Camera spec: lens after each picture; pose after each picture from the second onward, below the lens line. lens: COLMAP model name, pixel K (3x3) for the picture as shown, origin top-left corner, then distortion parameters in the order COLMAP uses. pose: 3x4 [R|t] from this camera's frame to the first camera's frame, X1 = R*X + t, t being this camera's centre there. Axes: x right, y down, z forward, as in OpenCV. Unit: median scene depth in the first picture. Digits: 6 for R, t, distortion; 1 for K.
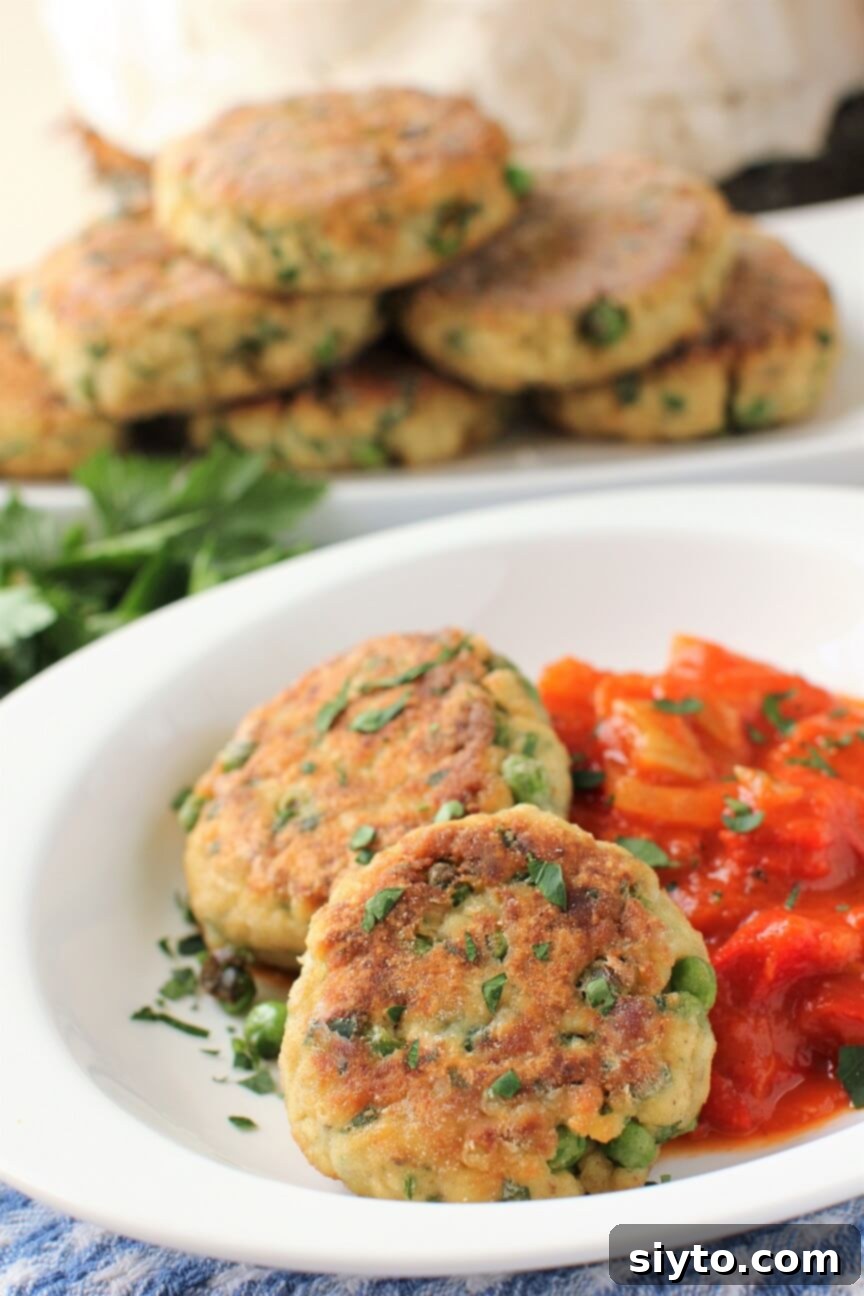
lens RADIAL K [[3230.8, 0, 432.0], [0, 3230.8, 648.0], [0, 0, 1]] dist [-0.293221, 0.381651]
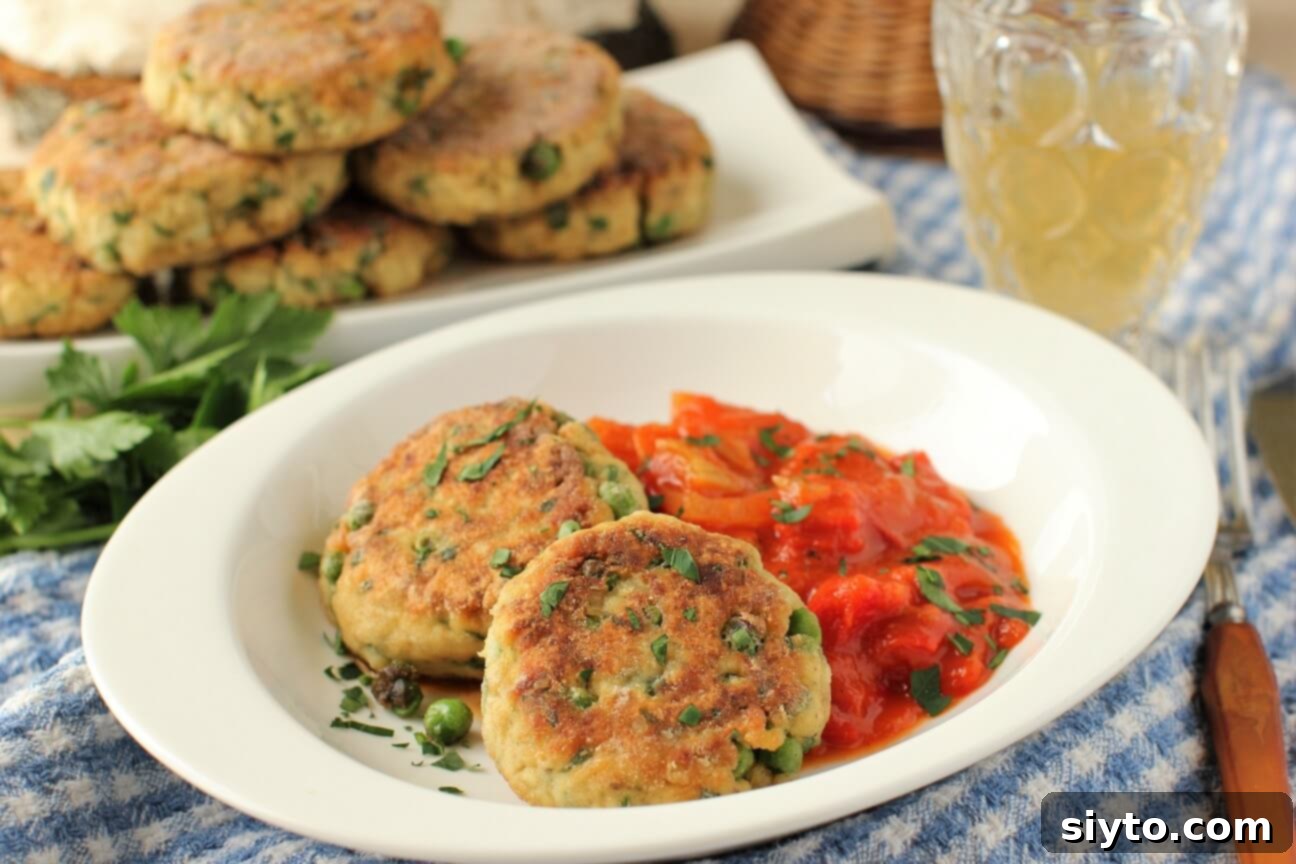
lens RADIAL K [[3230.8, 0, 648.0], [0, 3230.8, 432.0], [0, 0, 1]] dist [-0.293221, 0.381651]
pose [[0.962374, -0.093725, 0.255053, -0.280804], [0.109592, 0.992783, -0.048695, 0.078421], [-0.248649, 0.074815, 0.965700, -0.207478]]
